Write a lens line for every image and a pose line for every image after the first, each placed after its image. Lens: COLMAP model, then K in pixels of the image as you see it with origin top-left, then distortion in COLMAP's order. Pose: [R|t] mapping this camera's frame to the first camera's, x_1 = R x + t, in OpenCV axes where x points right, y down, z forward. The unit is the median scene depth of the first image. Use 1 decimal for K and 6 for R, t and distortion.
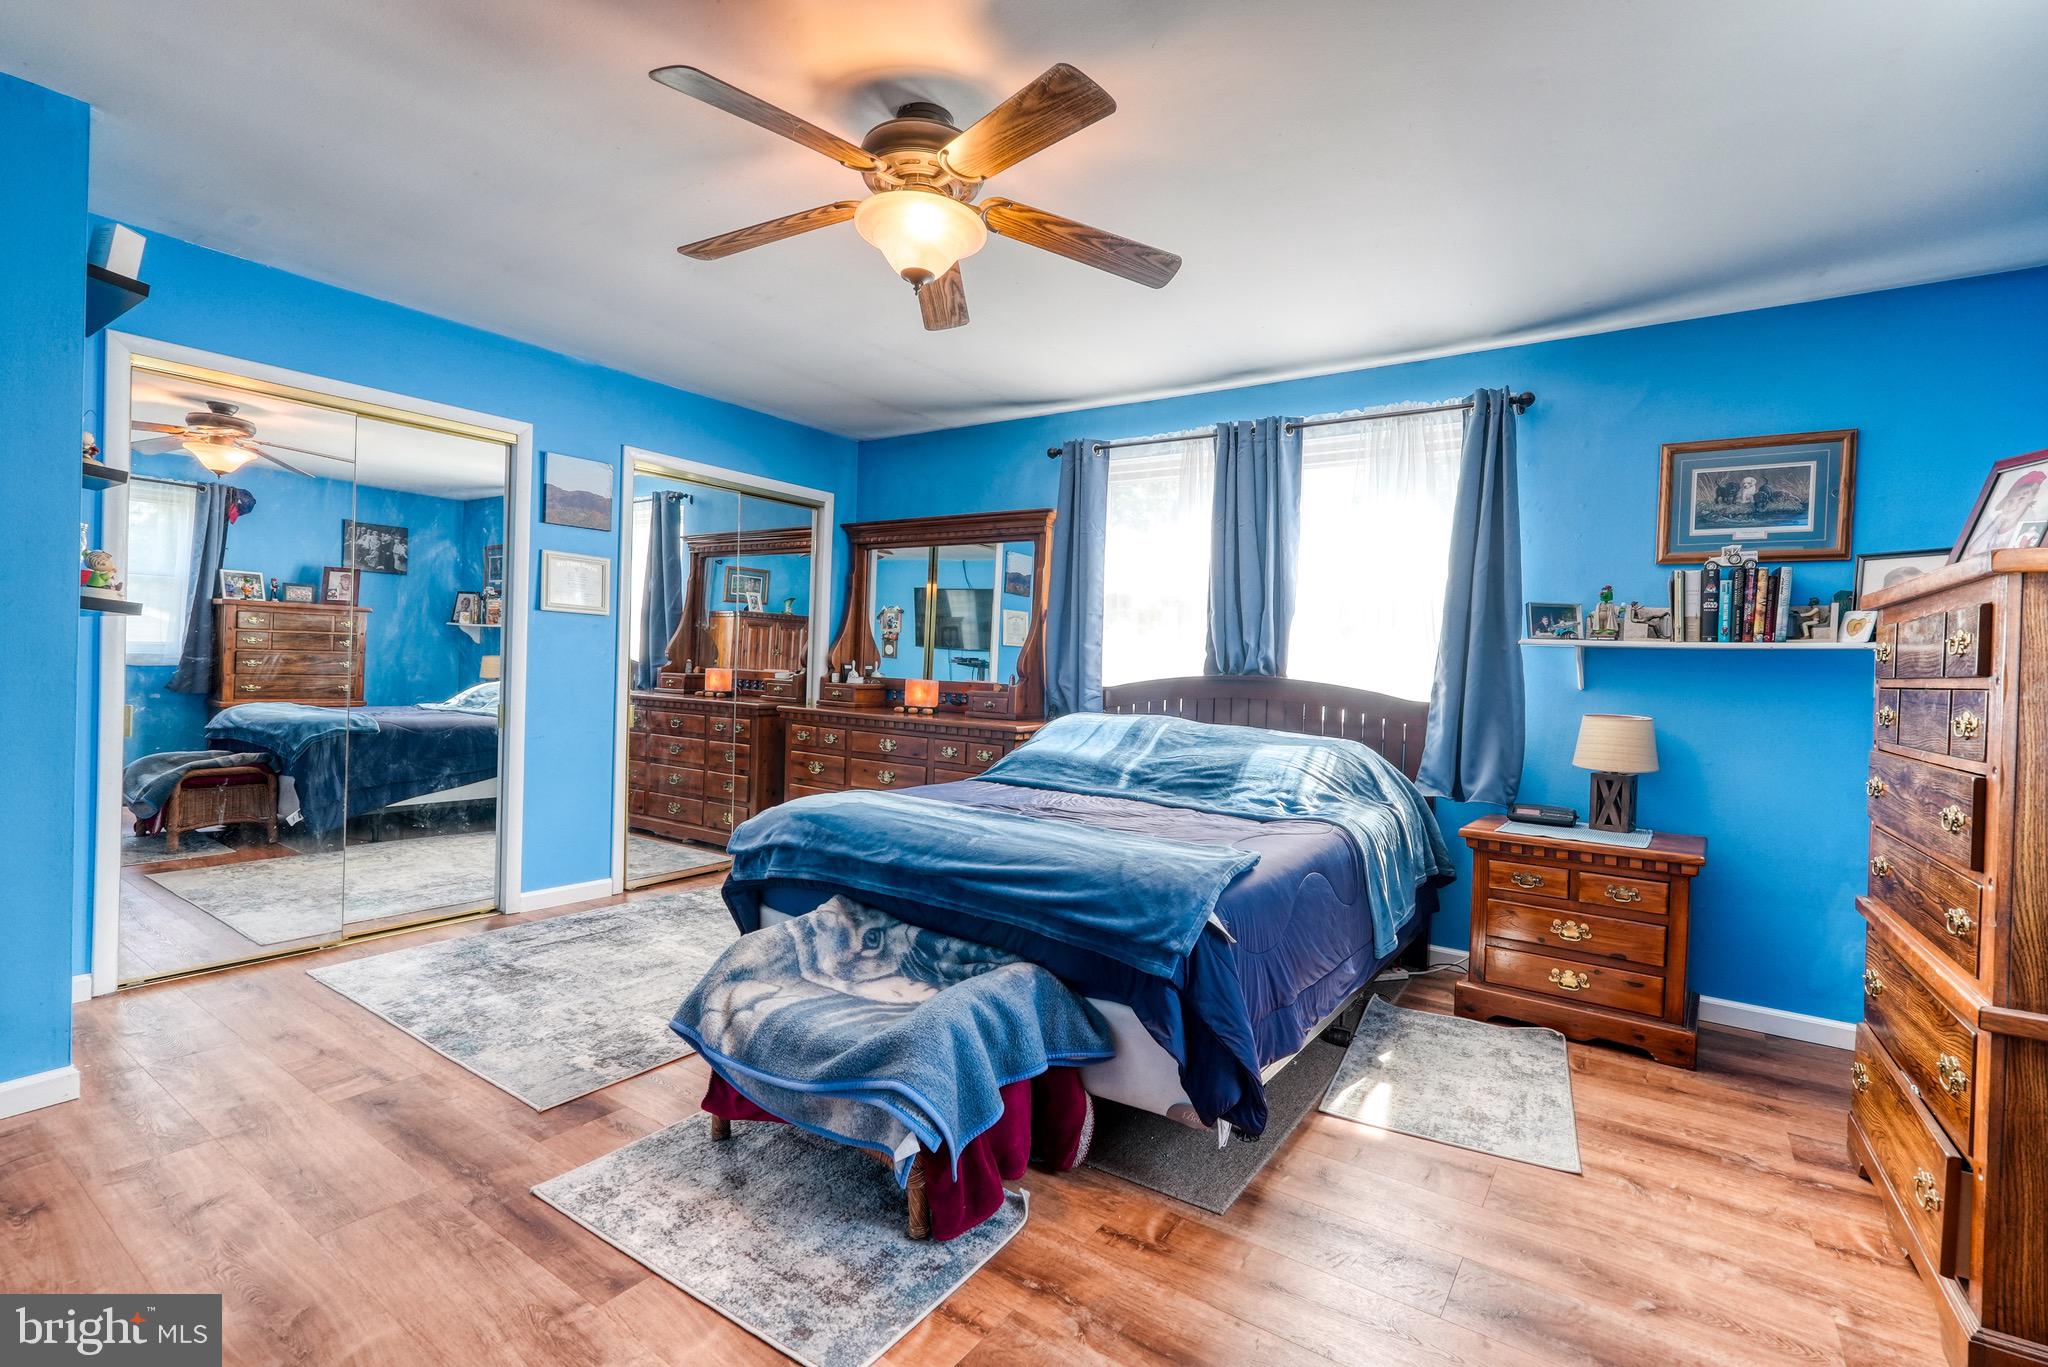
lens RADIAL K [[935.5, 0, 1032.1], [0, 935.5, 677.1], [0, 0, 1]] dist [-0.008392, 0.004783]
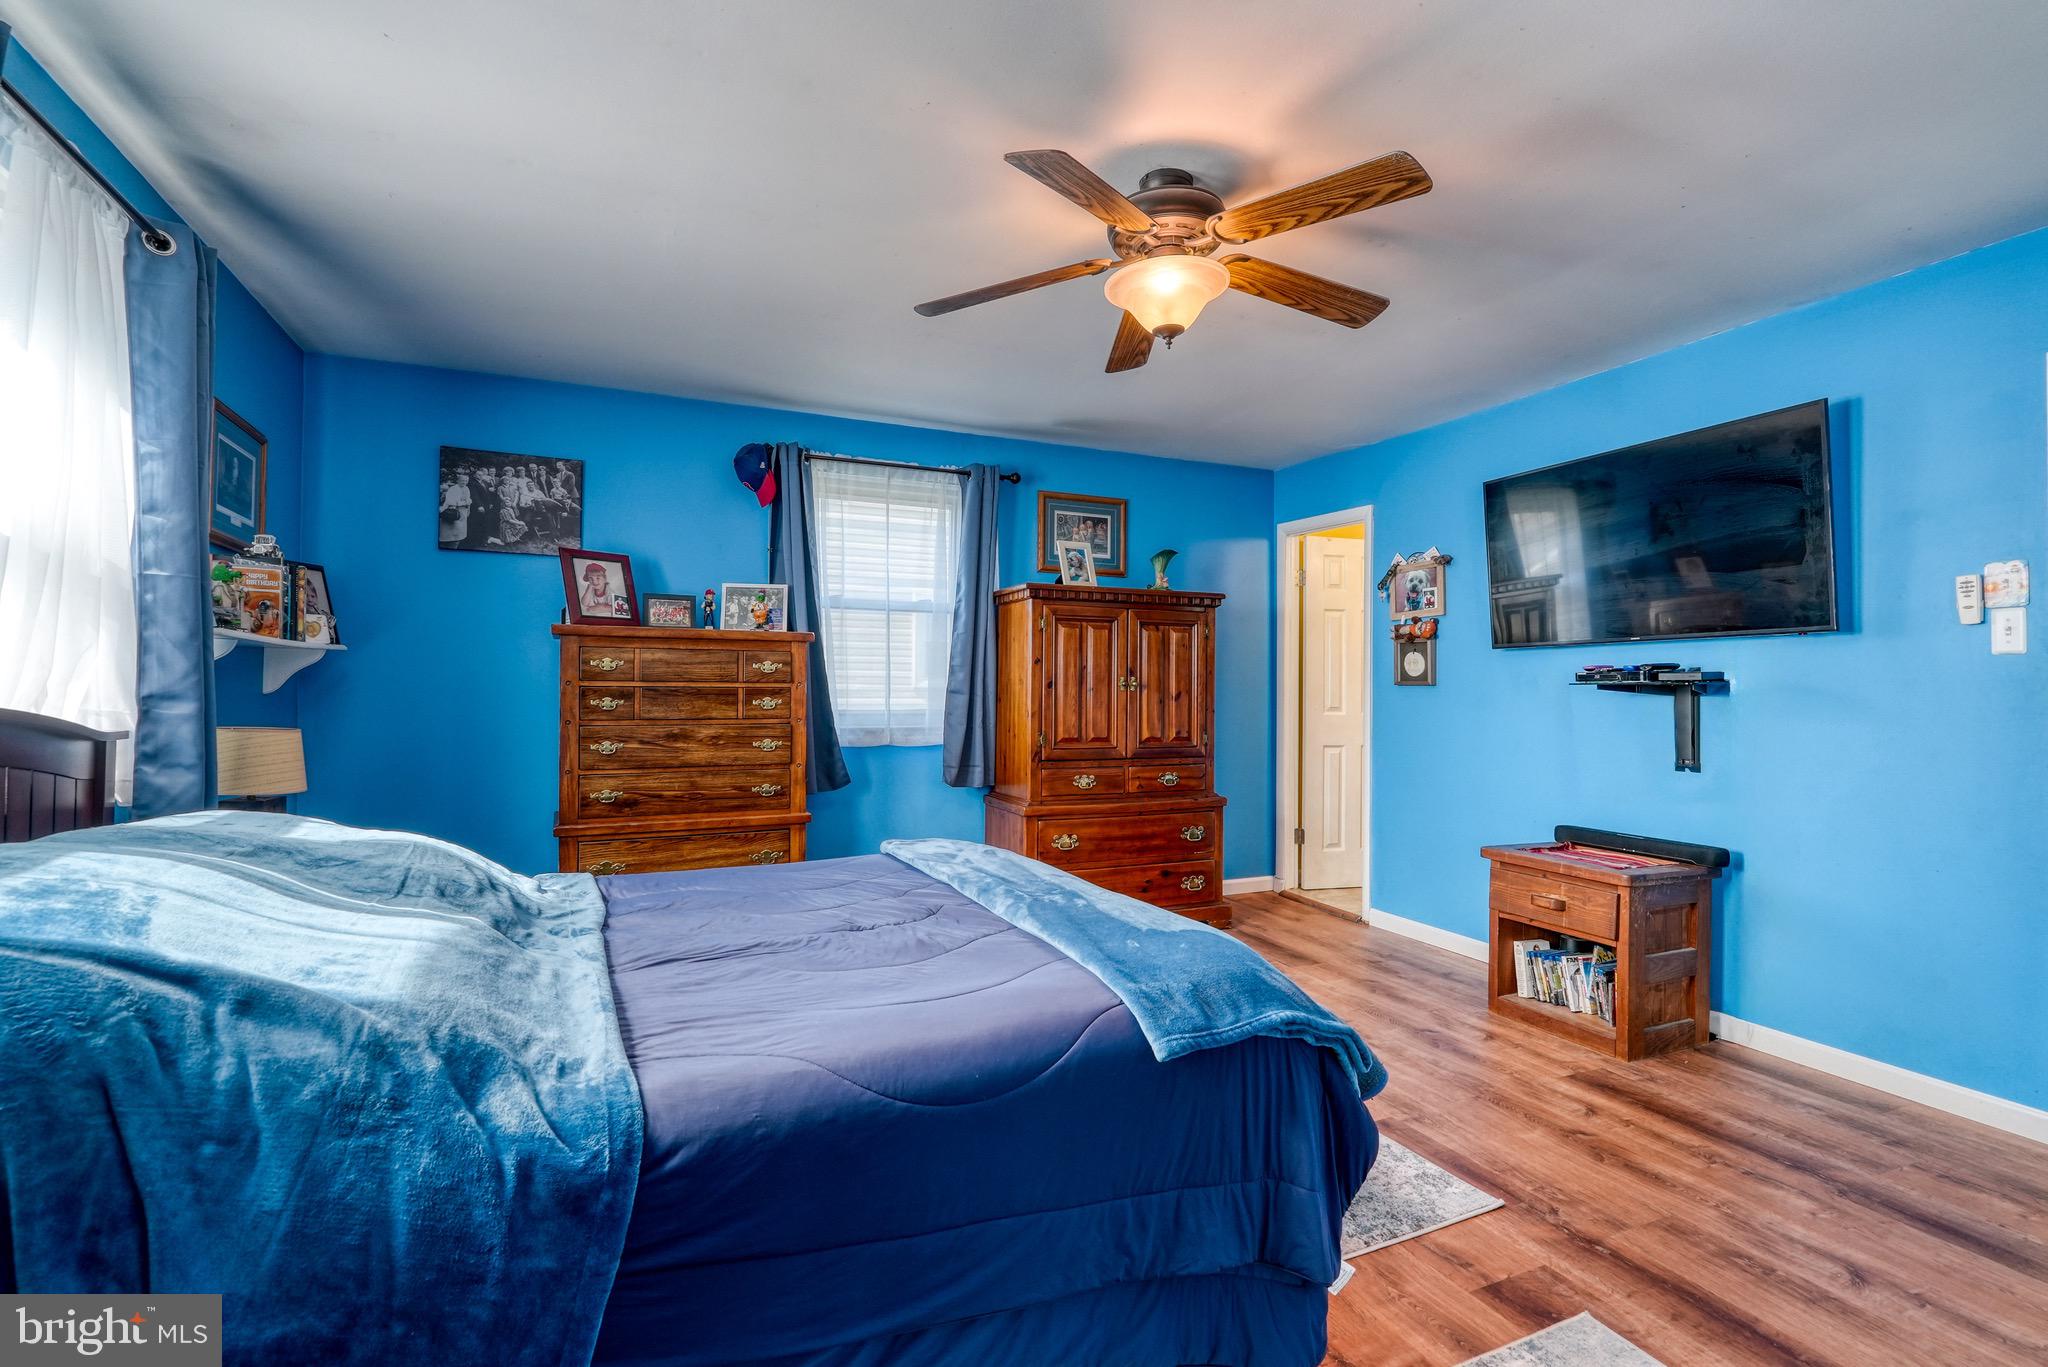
lens RADIAL K [[935.5, 0, 1027.6], [0, 935.5, 687.7], [0, 0, 1]] dist [-0.008392, 0.004783]
pose [[-0.853824, -0.033990, 0.519451, -0.379324], [-0.024361, 0.999382, 0.025351, -0.031402], [-0.519992, 0.008991, -0.854124, 1.401432]]
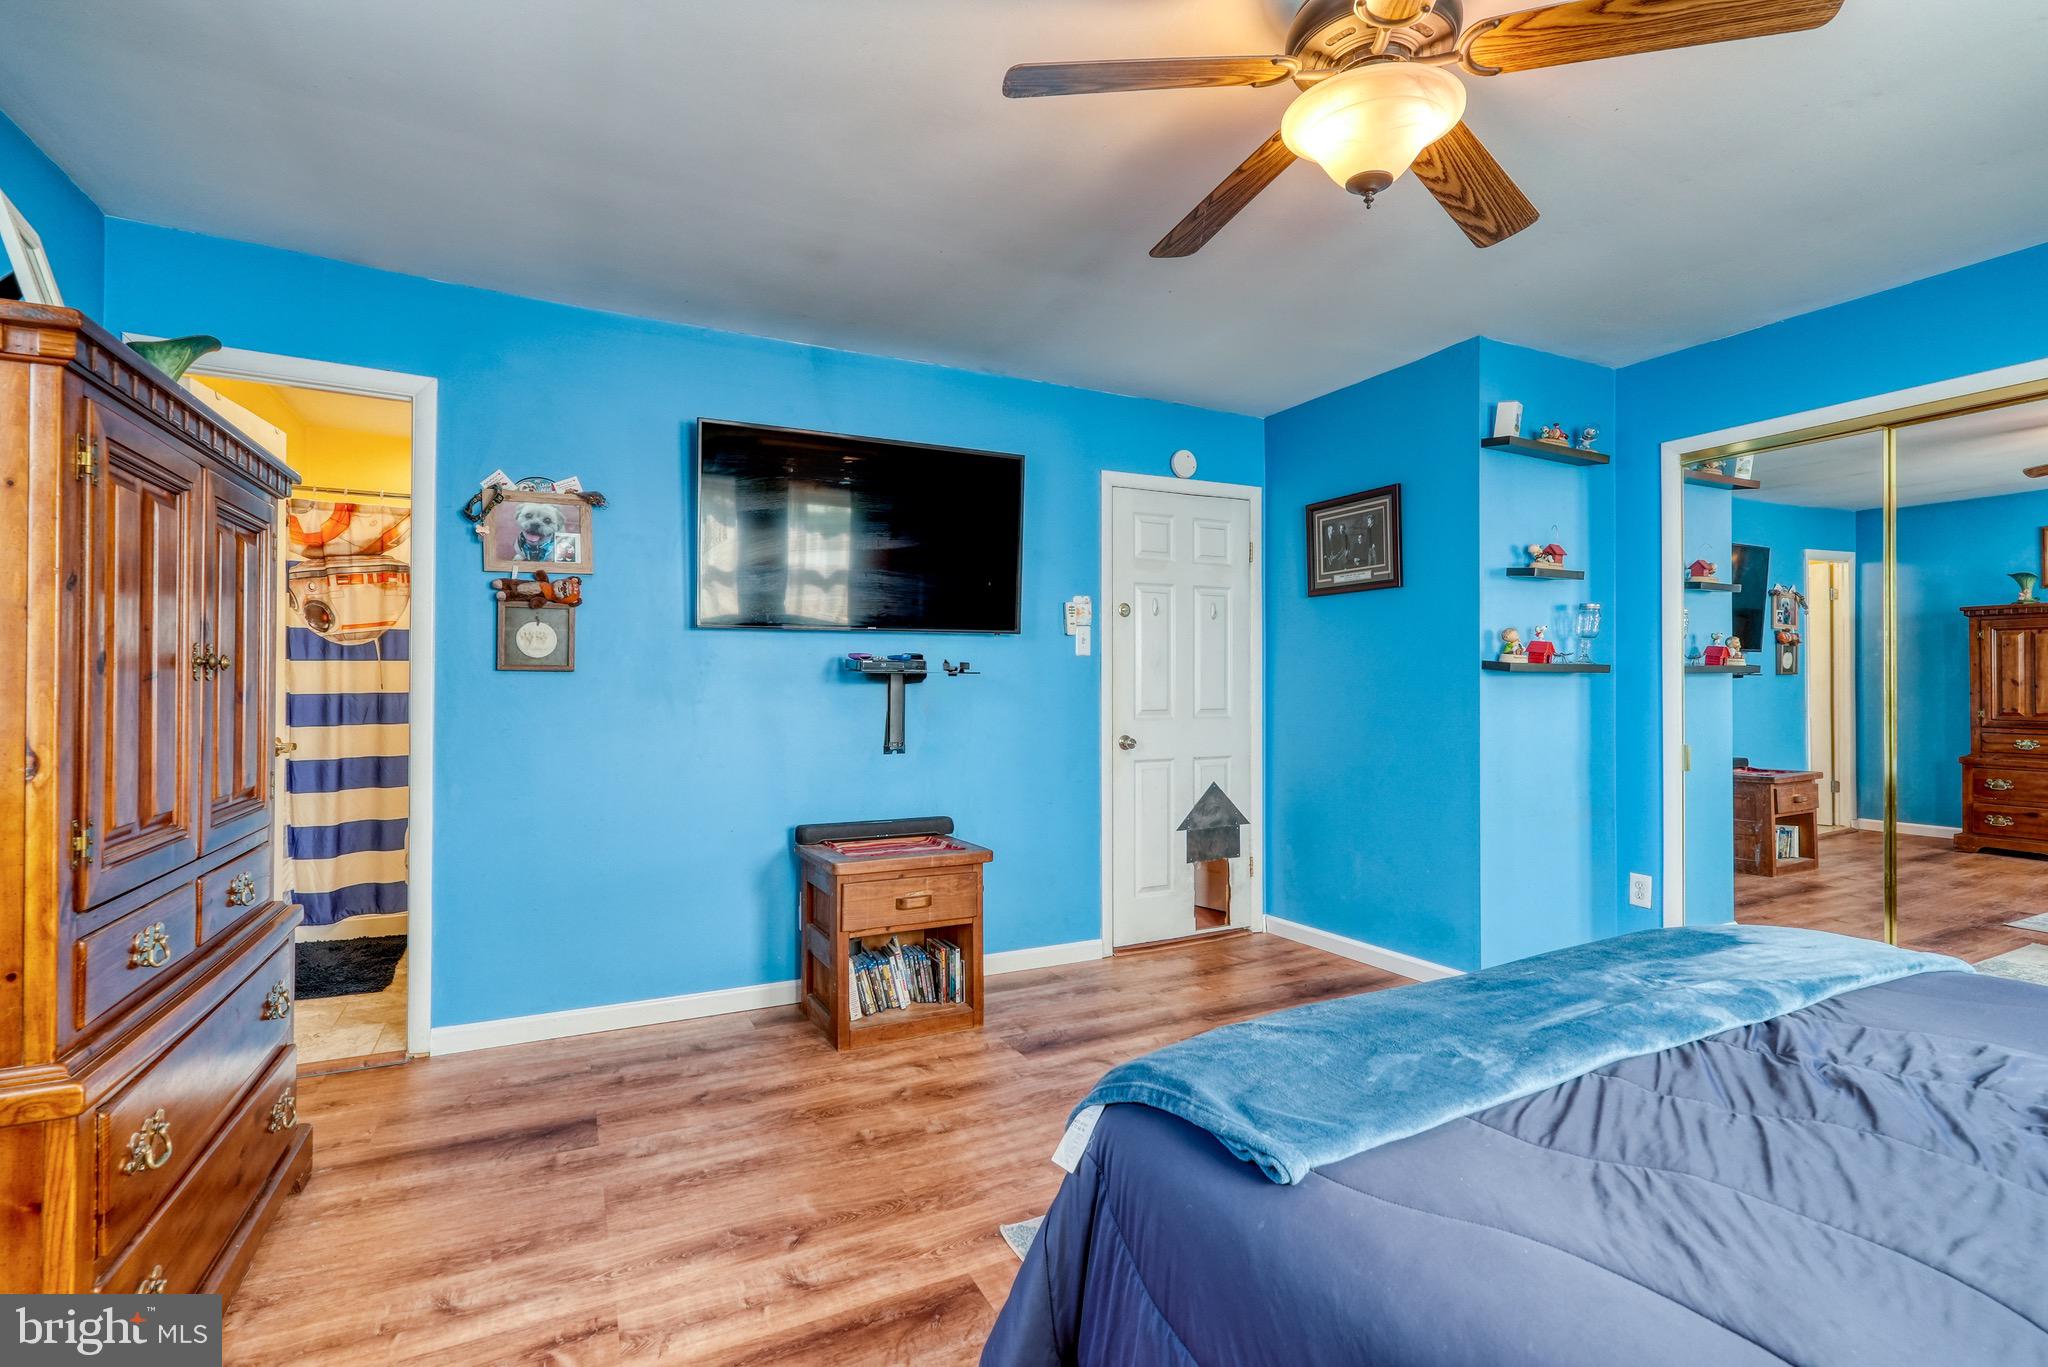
lens RADIAL K [[935.5, 0, 1025.7], [0, 935.5, 689.6], [0, 0, 1]] dist [-0.008392, 0.004783]
pose [[-0.468923, -0.025956, -0.882857, 0.476535], [-0.028735, 0.999487, -0.014122, 0.005101], [0.882771, 0.018747, -0.469429, 0.783931]]
